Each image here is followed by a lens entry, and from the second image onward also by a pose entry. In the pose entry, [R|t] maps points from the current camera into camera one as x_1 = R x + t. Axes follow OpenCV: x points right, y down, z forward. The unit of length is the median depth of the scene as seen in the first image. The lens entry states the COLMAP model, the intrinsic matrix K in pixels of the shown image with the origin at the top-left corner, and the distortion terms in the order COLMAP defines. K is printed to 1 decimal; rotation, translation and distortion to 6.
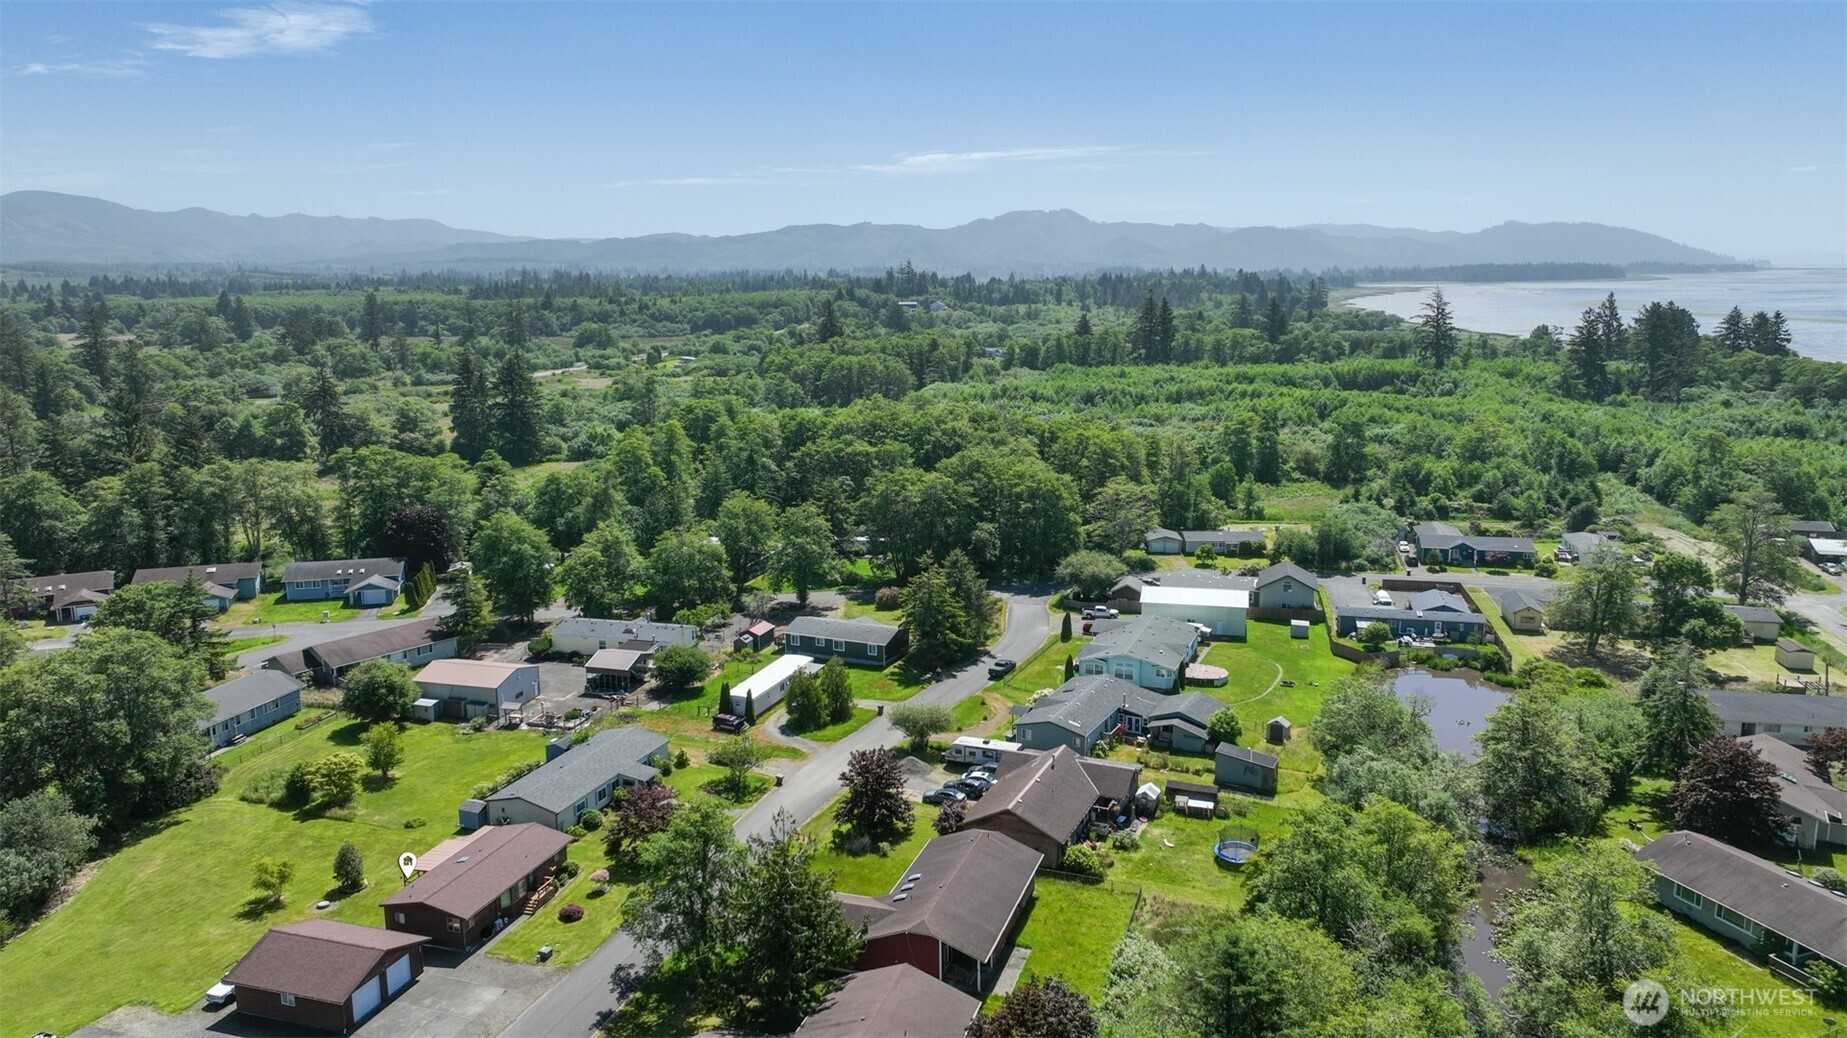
lens RADIAL K [[1310.7, 0, 932.0], [0, 1310.7, 517.4], [0, 0, 1]] dist [0.014599, 0.003440]
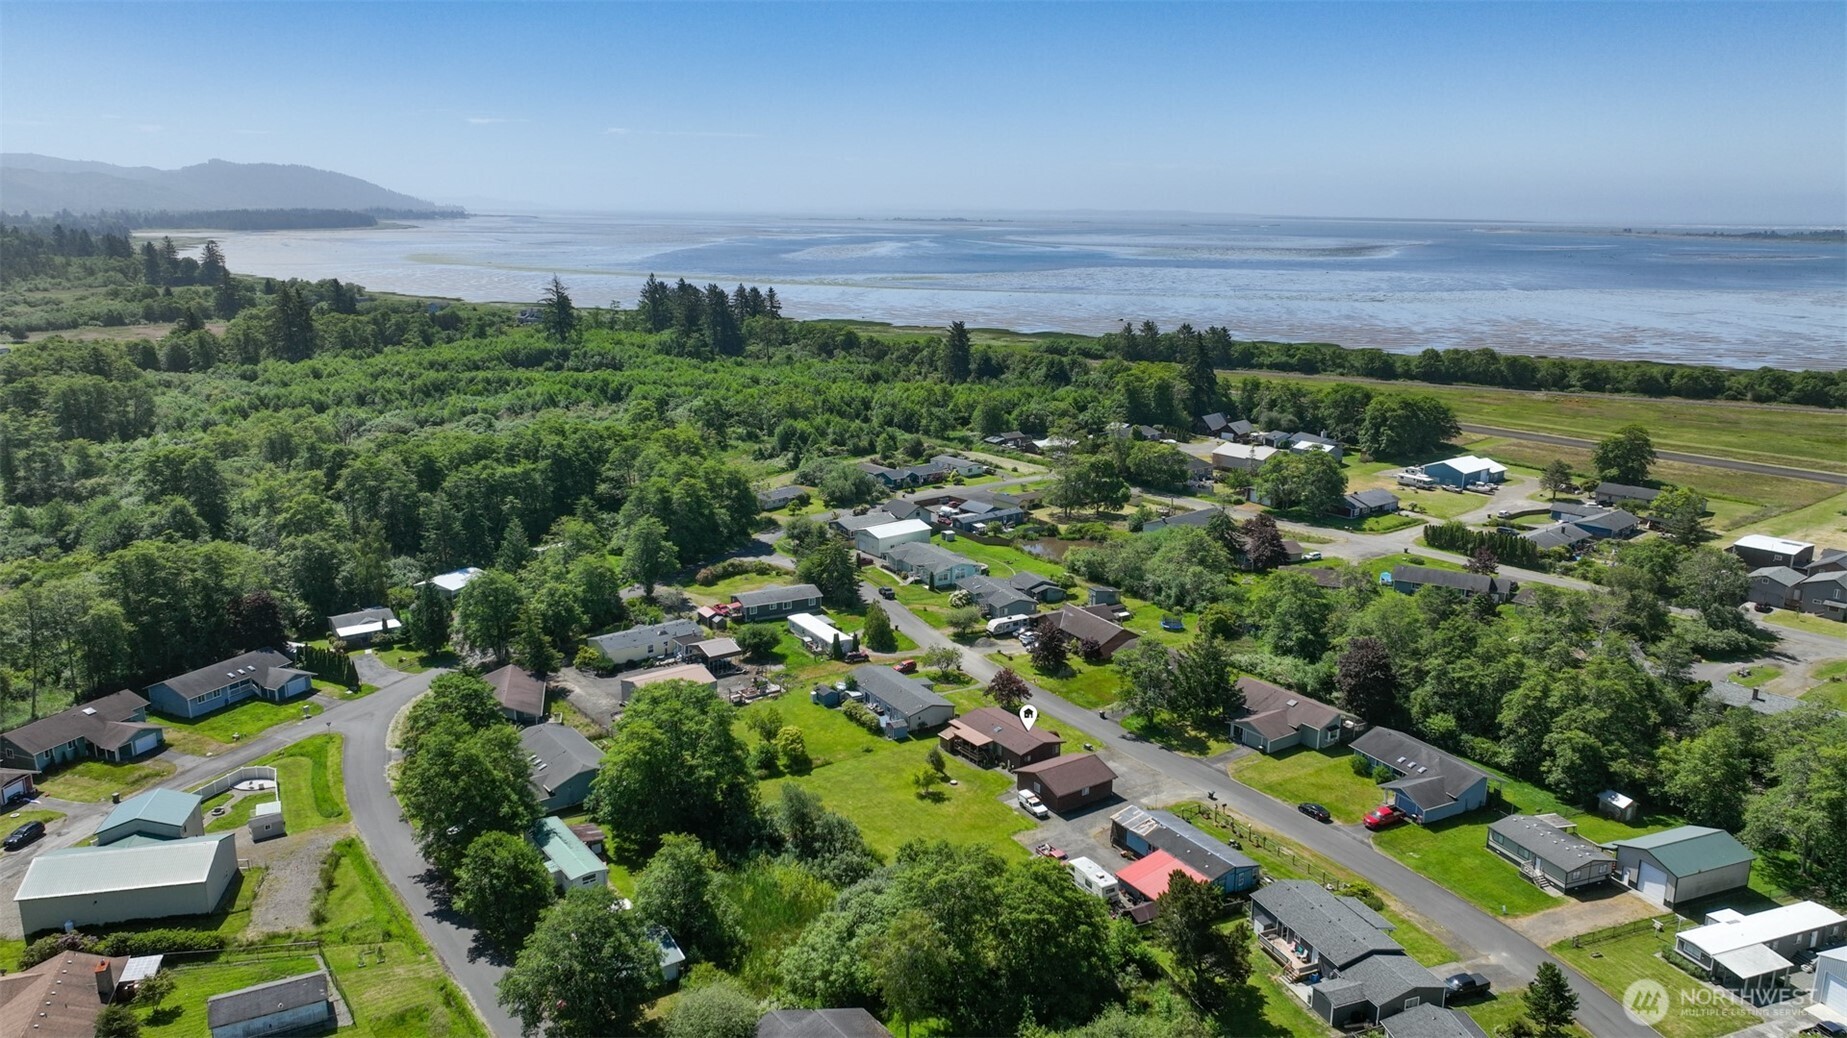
lens RADIAL K [[1310.7, 0, 922.6], [0, 1310.7, 520.1], [0, 0, 1]] dist [0.014599, 0.003440]
pose [[0.605244, -0.178762, 0.775709, -0.393975], [0.140102, 0.983169, 0.117258, -0.050520], [-0.783614, 0.037709, 0.620102, 0.006017]]
